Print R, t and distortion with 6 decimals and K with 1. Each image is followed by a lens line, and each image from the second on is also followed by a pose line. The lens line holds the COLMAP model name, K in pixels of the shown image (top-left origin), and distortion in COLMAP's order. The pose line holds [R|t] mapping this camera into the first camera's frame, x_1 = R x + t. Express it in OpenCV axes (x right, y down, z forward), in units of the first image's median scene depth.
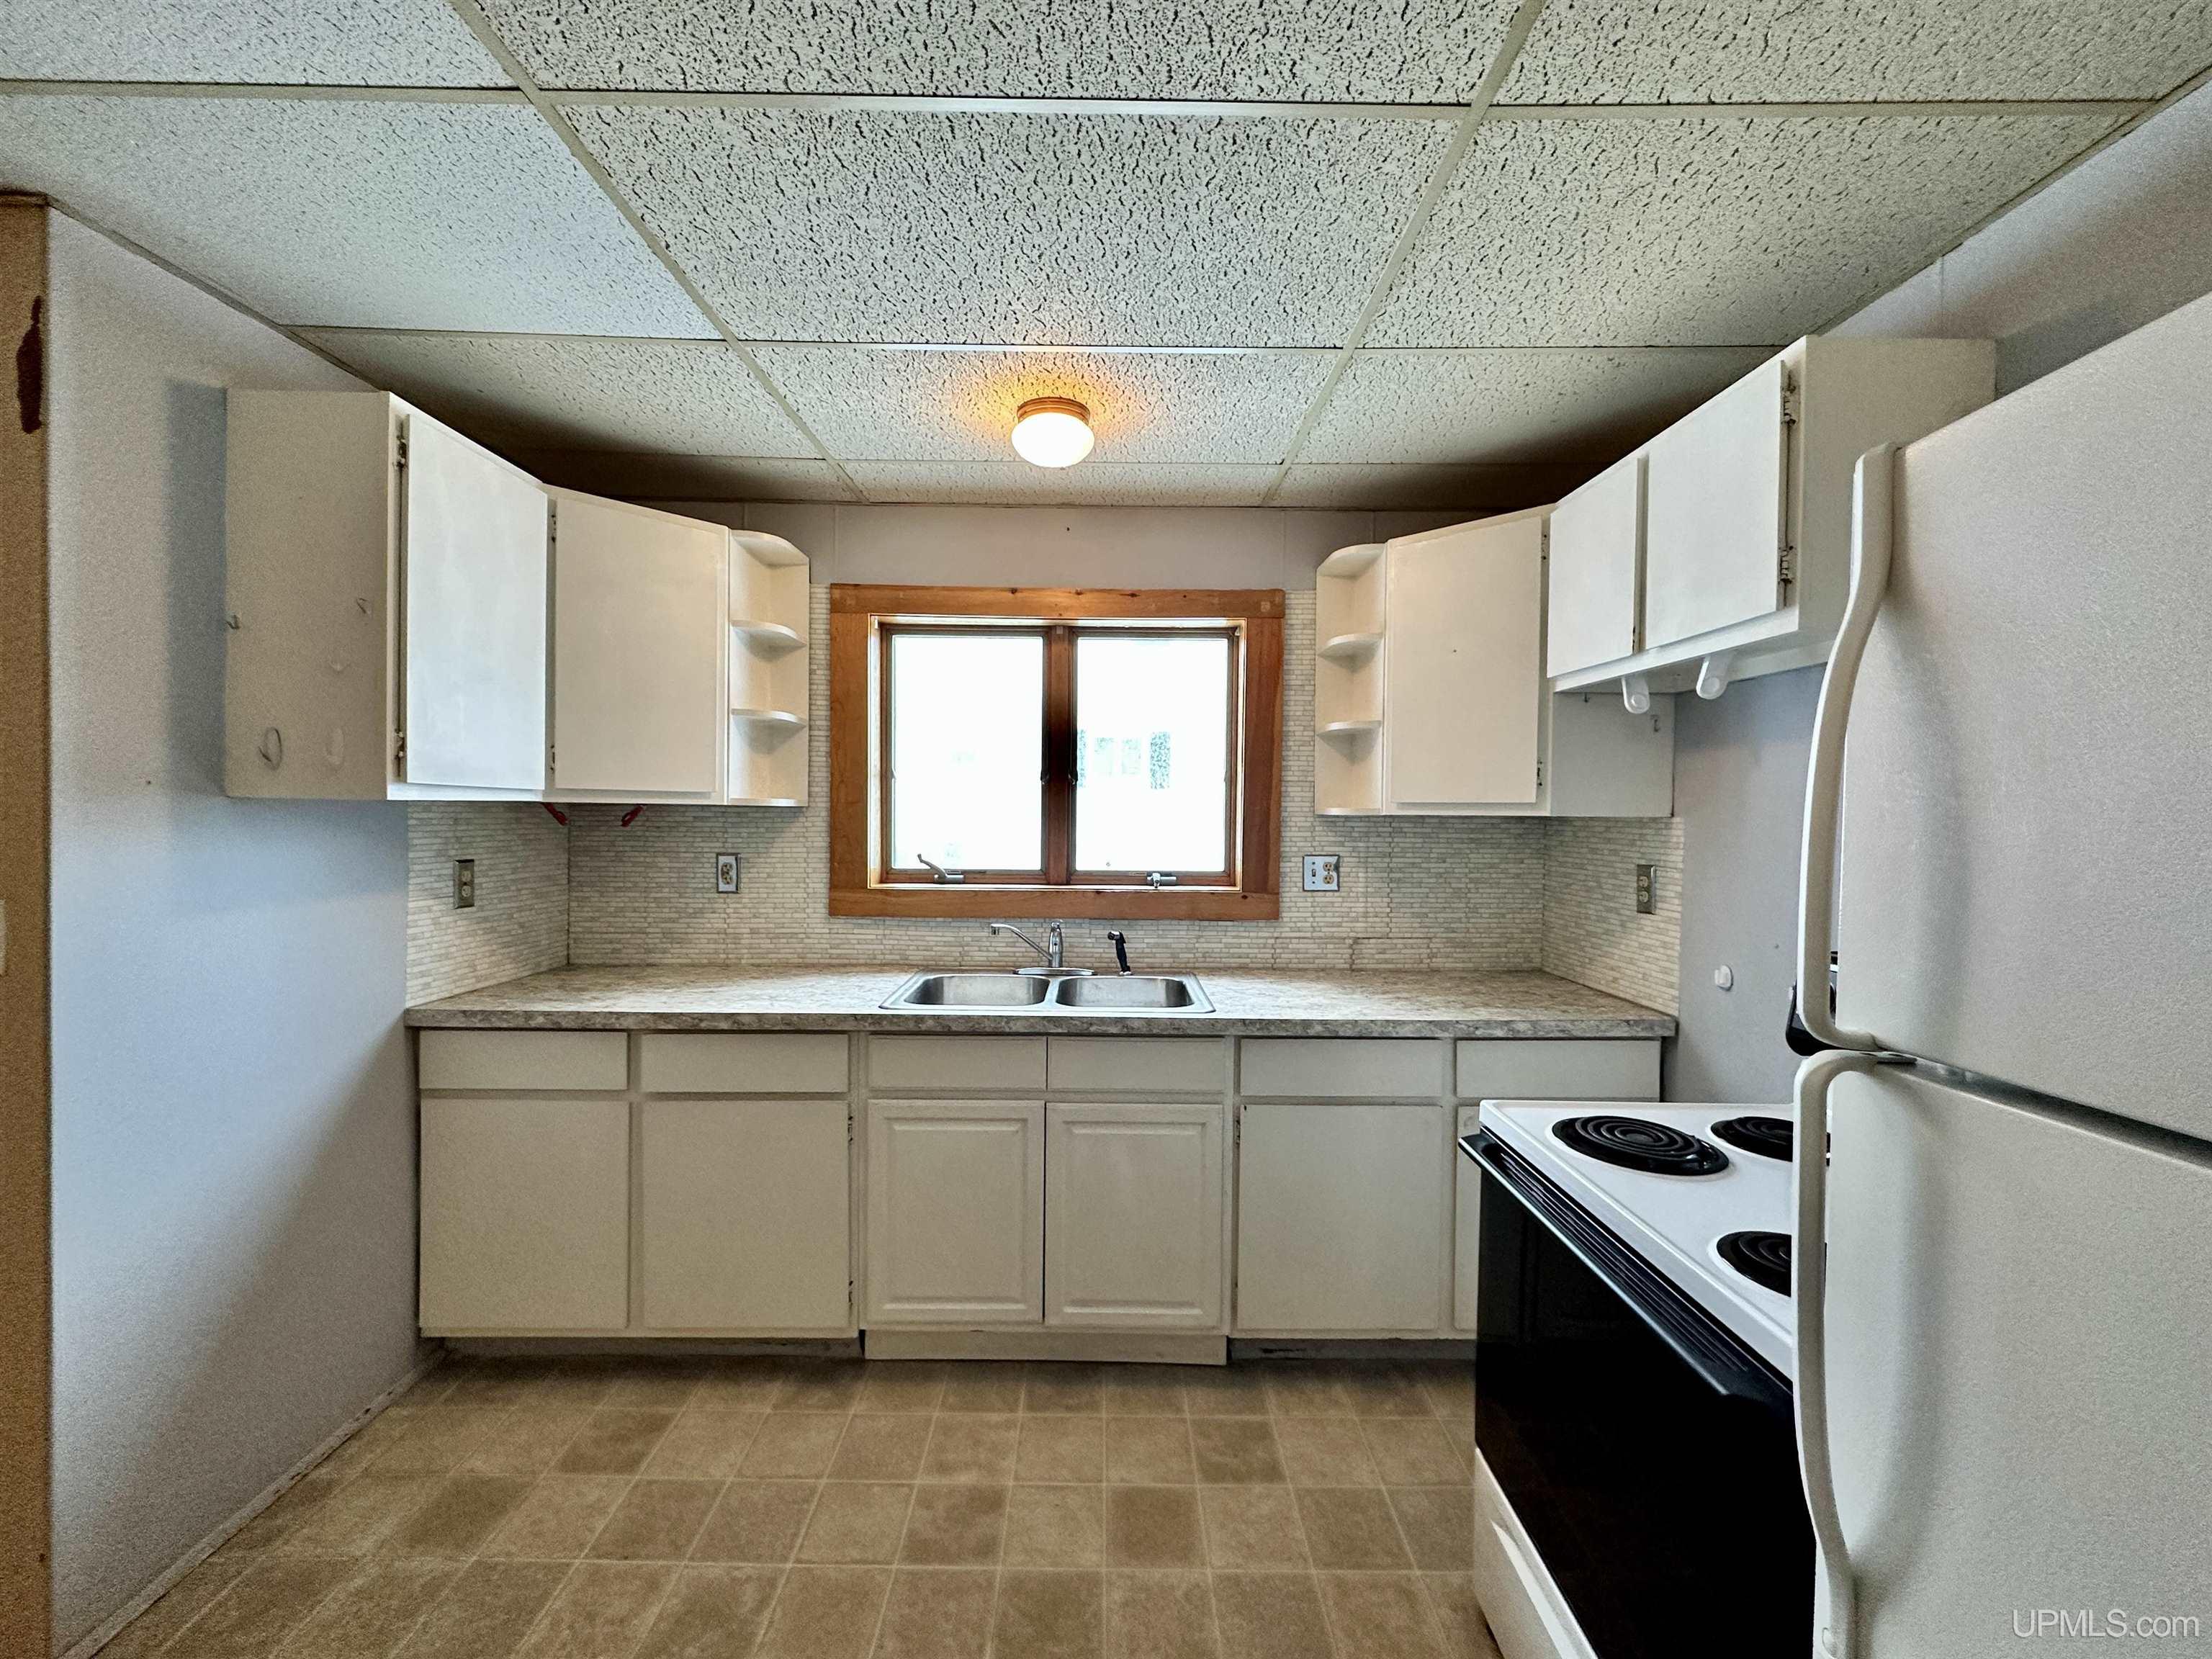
lens RADIAL K [[878.4, 0, 1110.2], [0, 878.4, 826.7], [0, 0, 1]] dist [-0.001774, 0.000010]
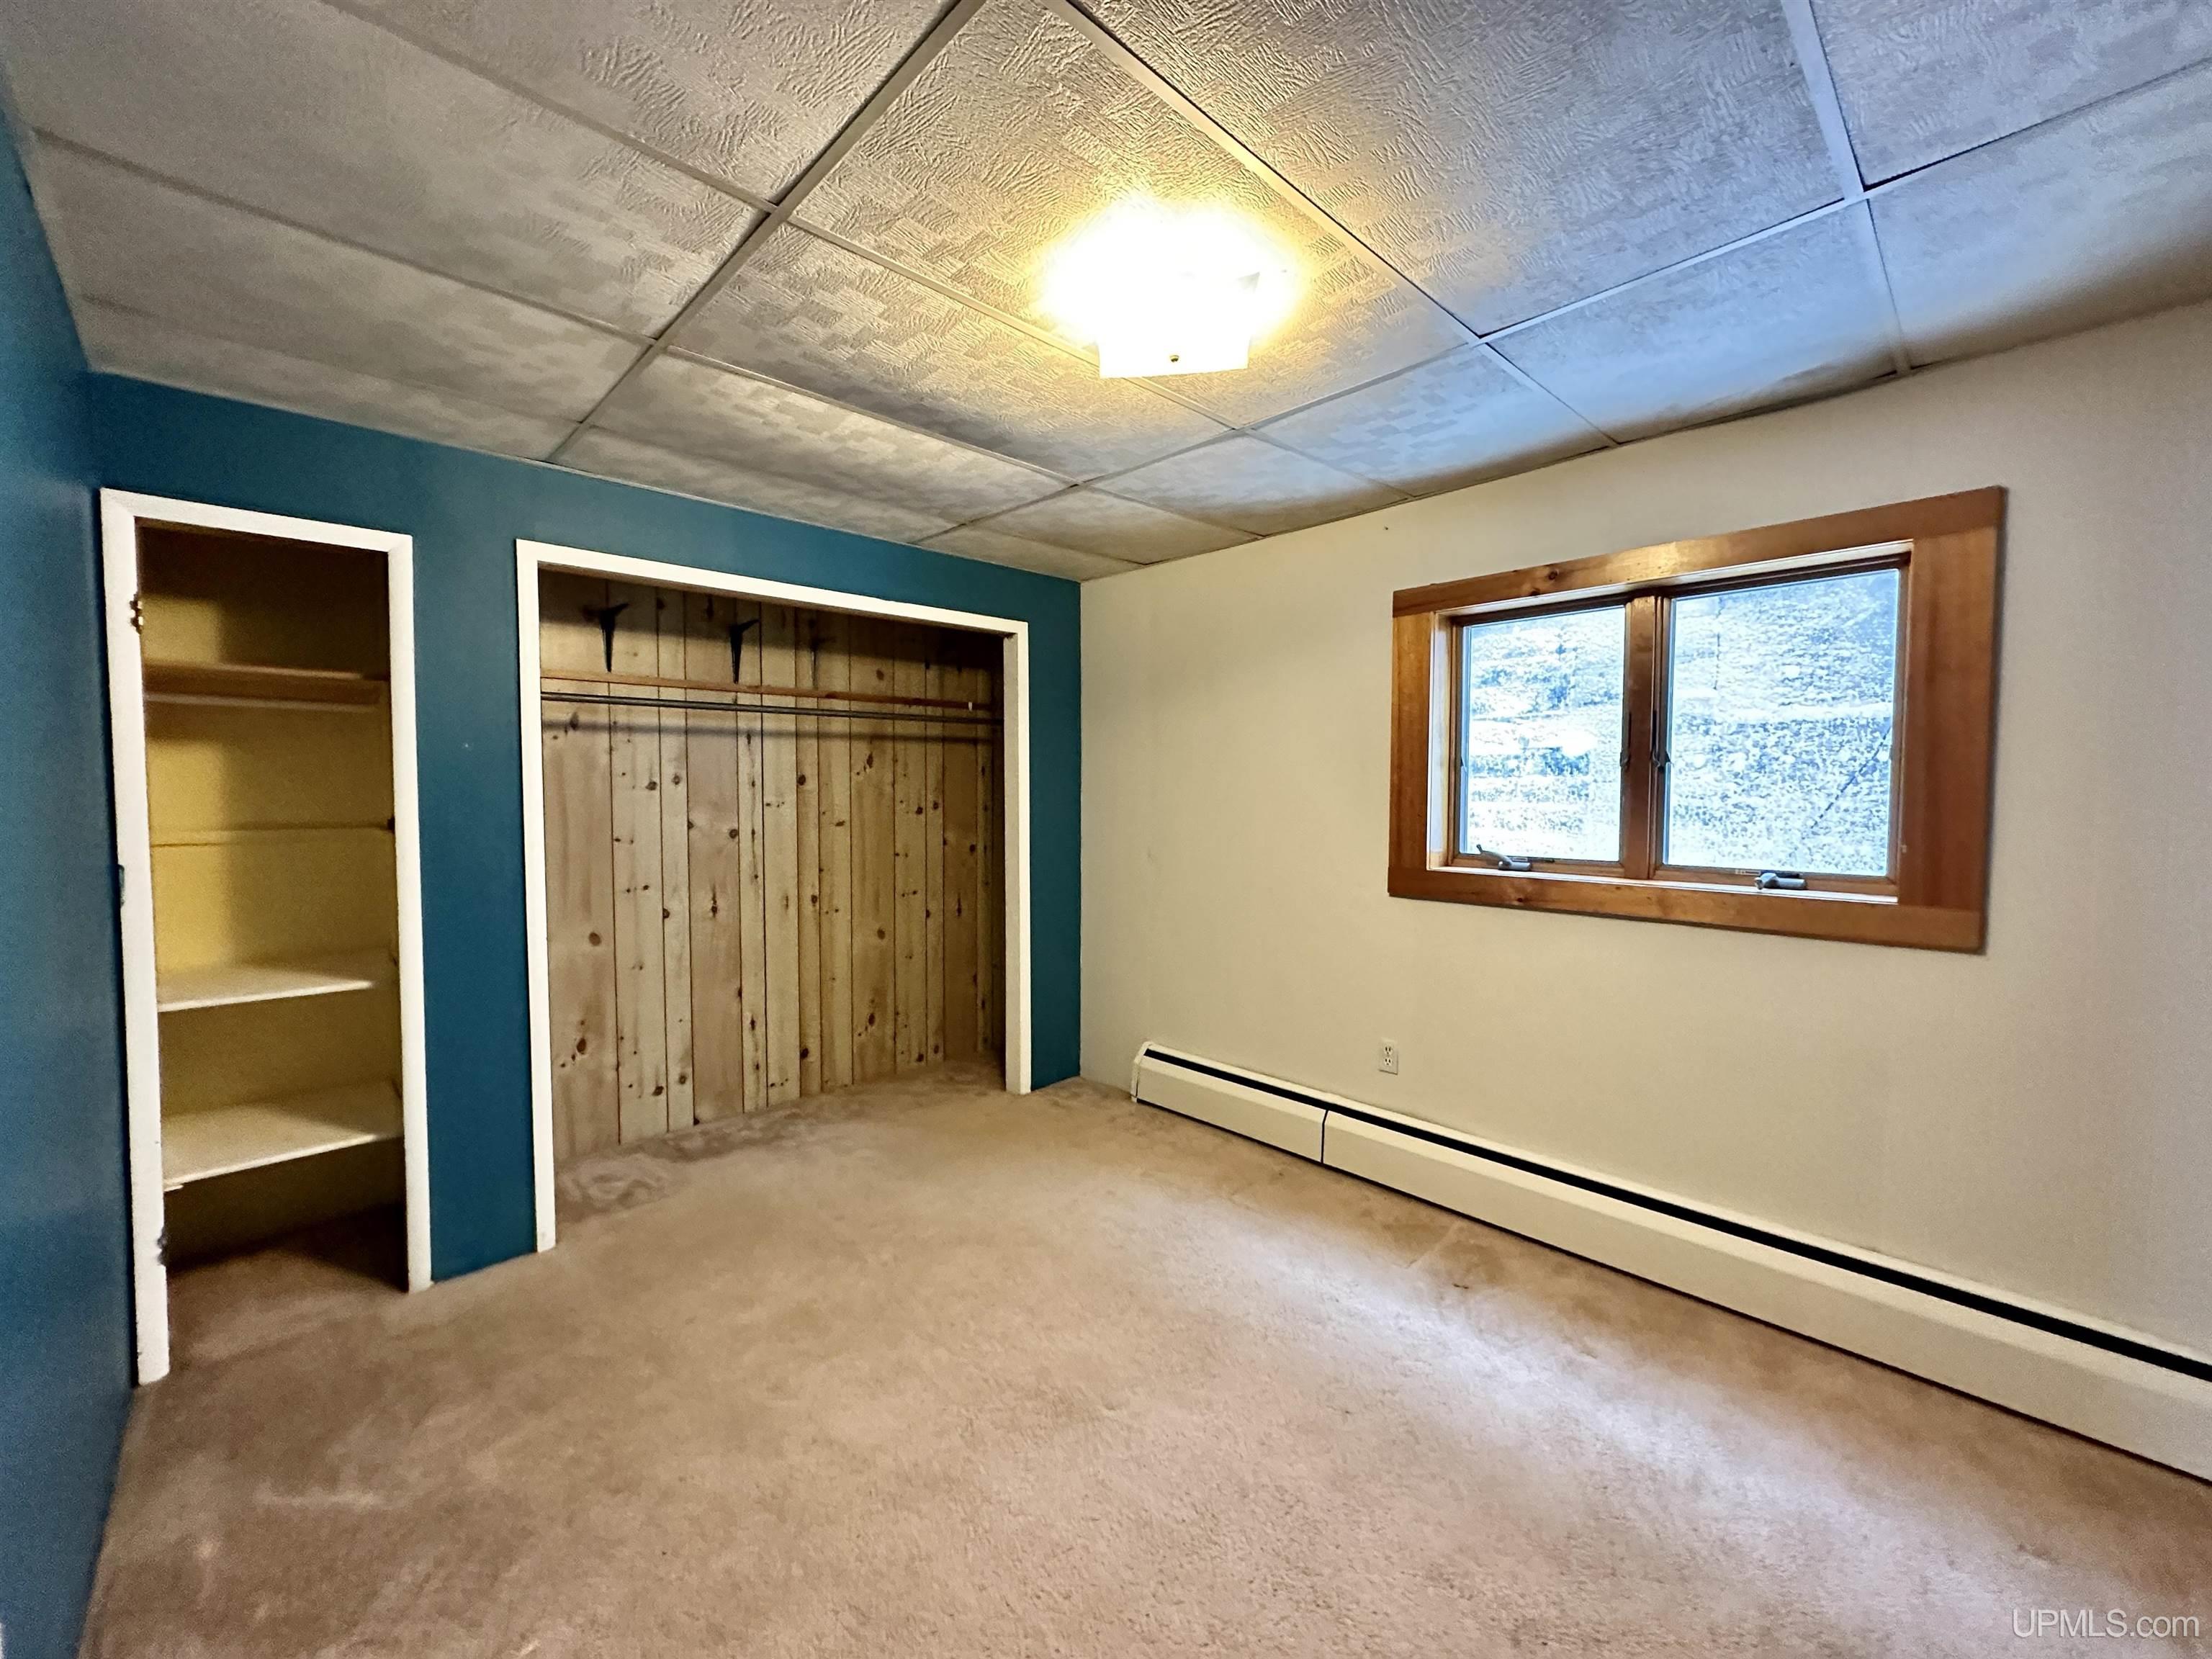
lens RADIAL K [[878.4, 0, 1106.8], [0, 878.4, 827.9], [0, 0, 1]] dist [-0.001774, 0.000010]
pose [[0.686720, 0.027008, -0.726420, 0.261805], [-0.012130, 0.999596, 0.025698, -0.003371], [0.726821, -0.008836, 0.686770, -0.018489]]
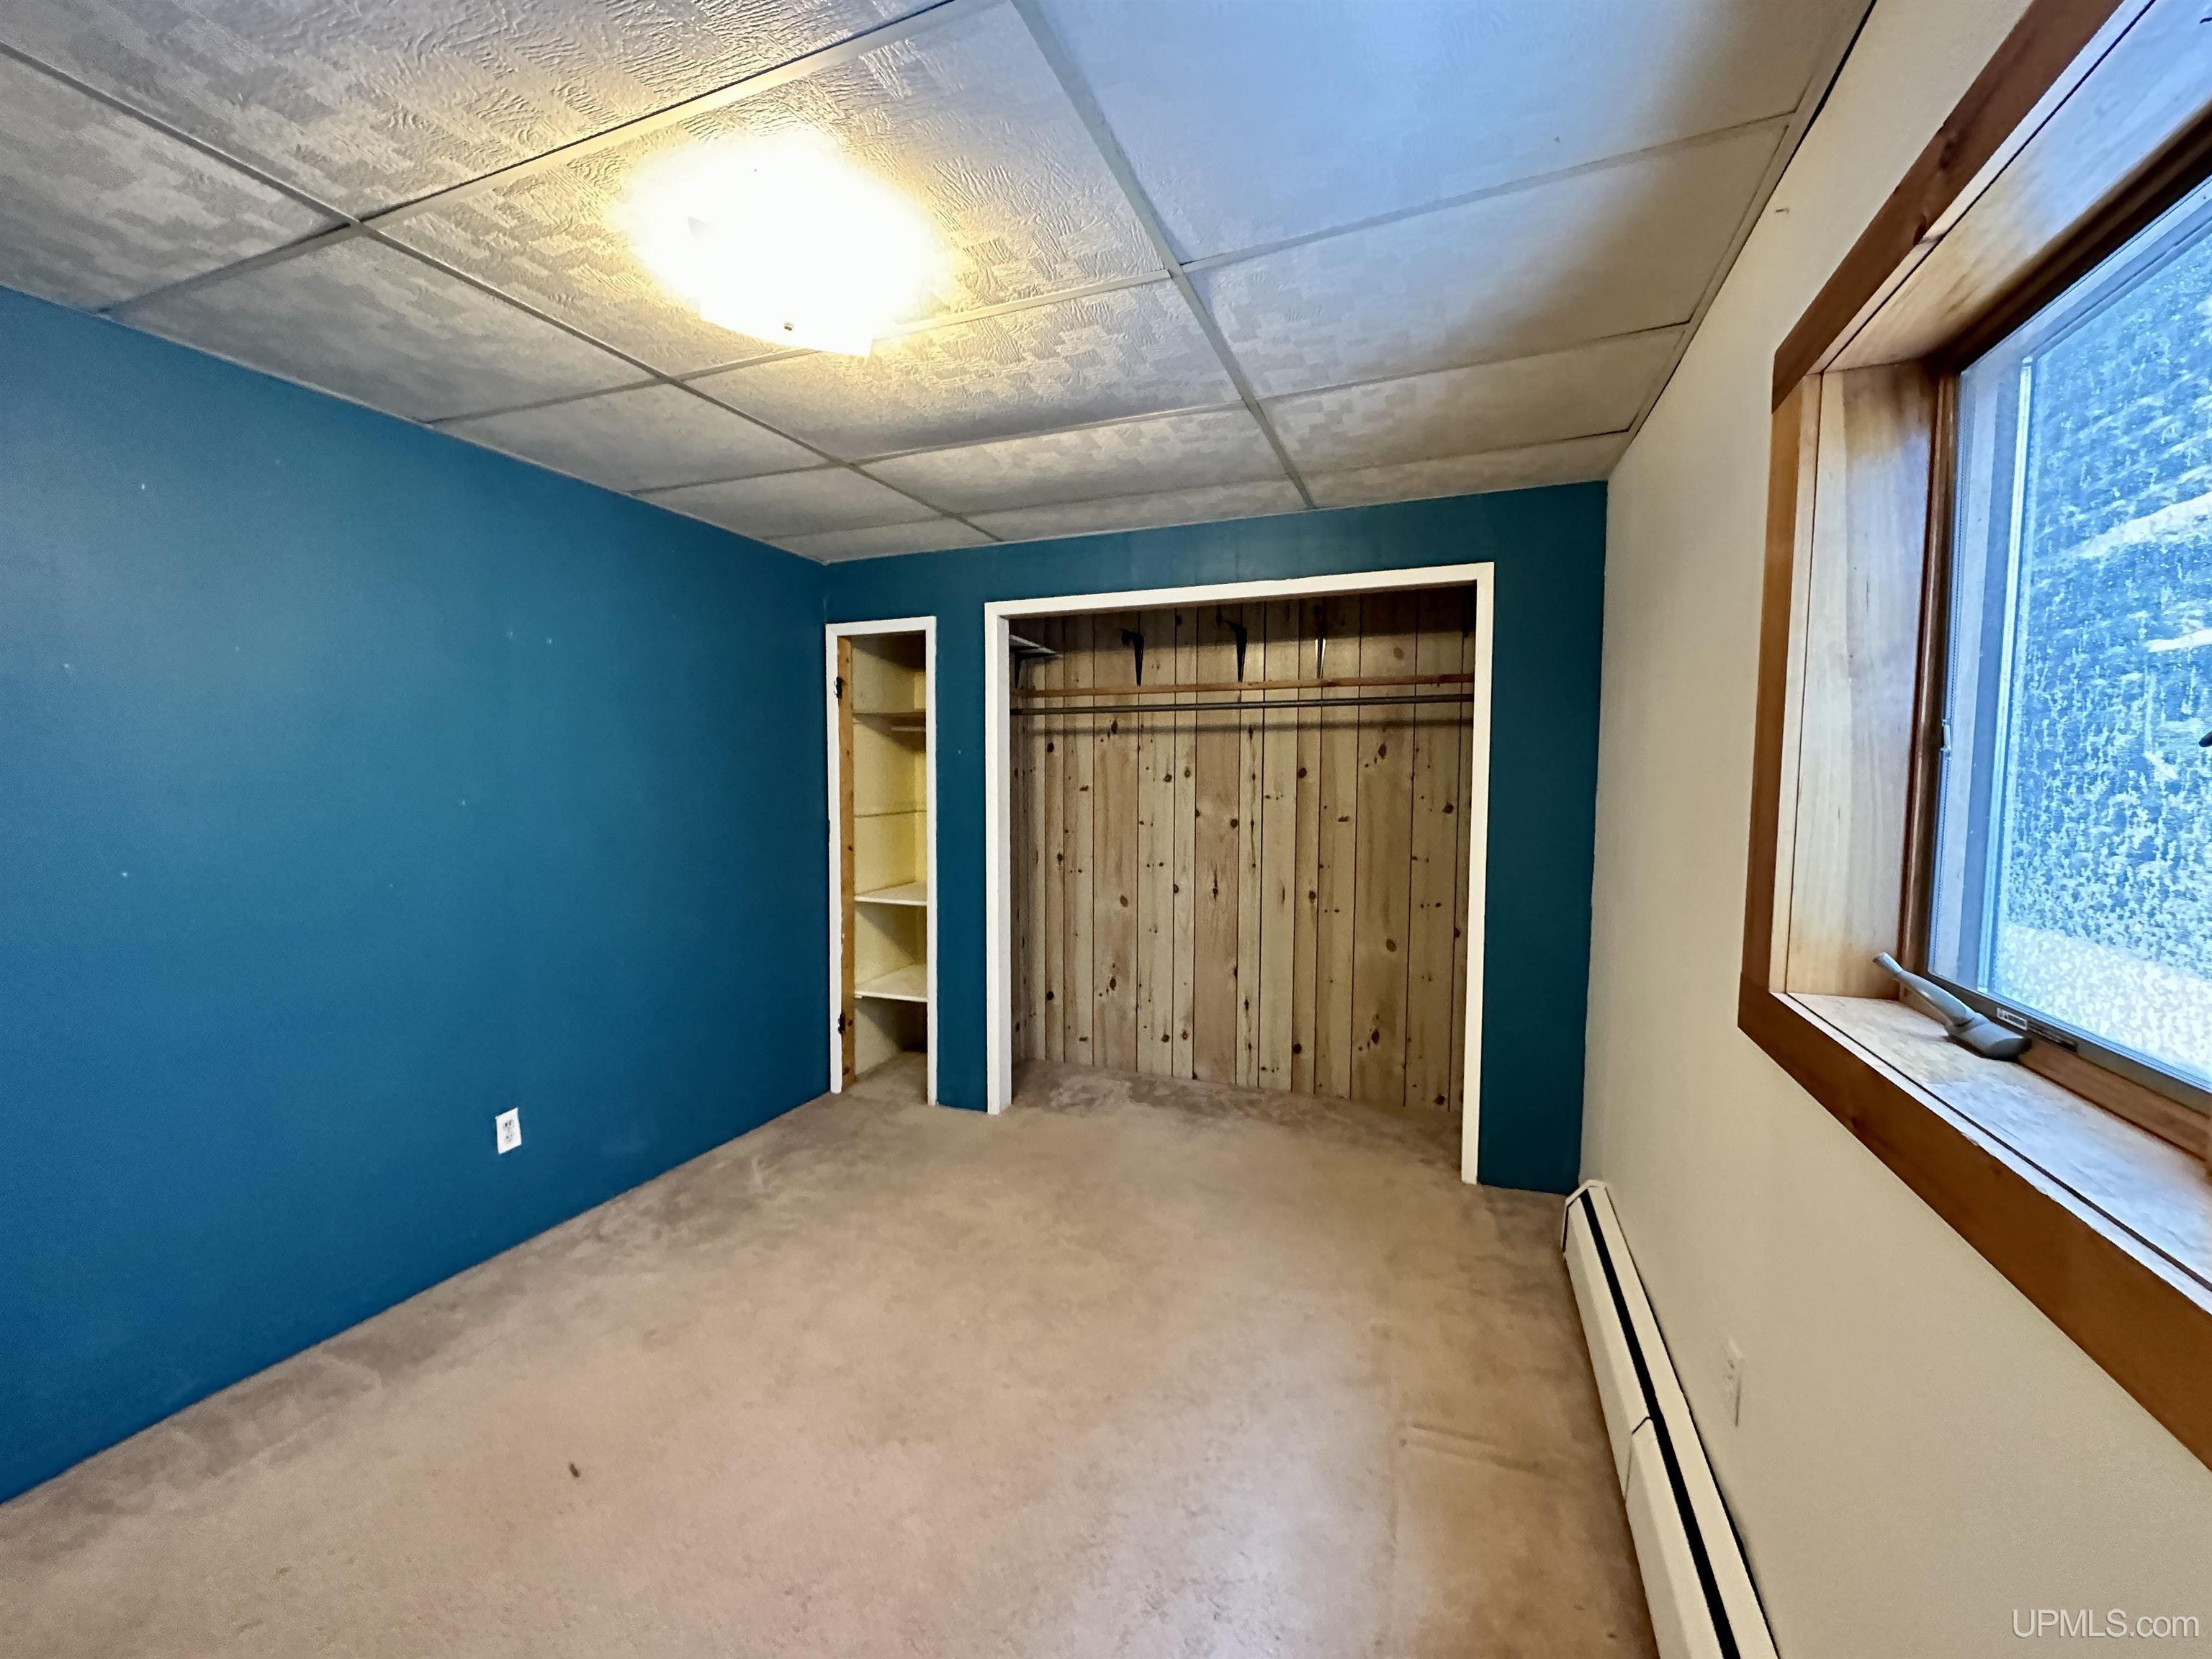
lens RADIAL K [[878.4, 0, 1115.9], [0, 878.4, 822.9], [0, 0, 1]] dist [-0.001774, 0.000010]
pose [[-0.373925, 0.044904, -0.926371, 0.304597], [-0.025712, 0.997941, 0.058751, -0.037503], [0.927102, 0.045787, -0.372001, 0.964641]]
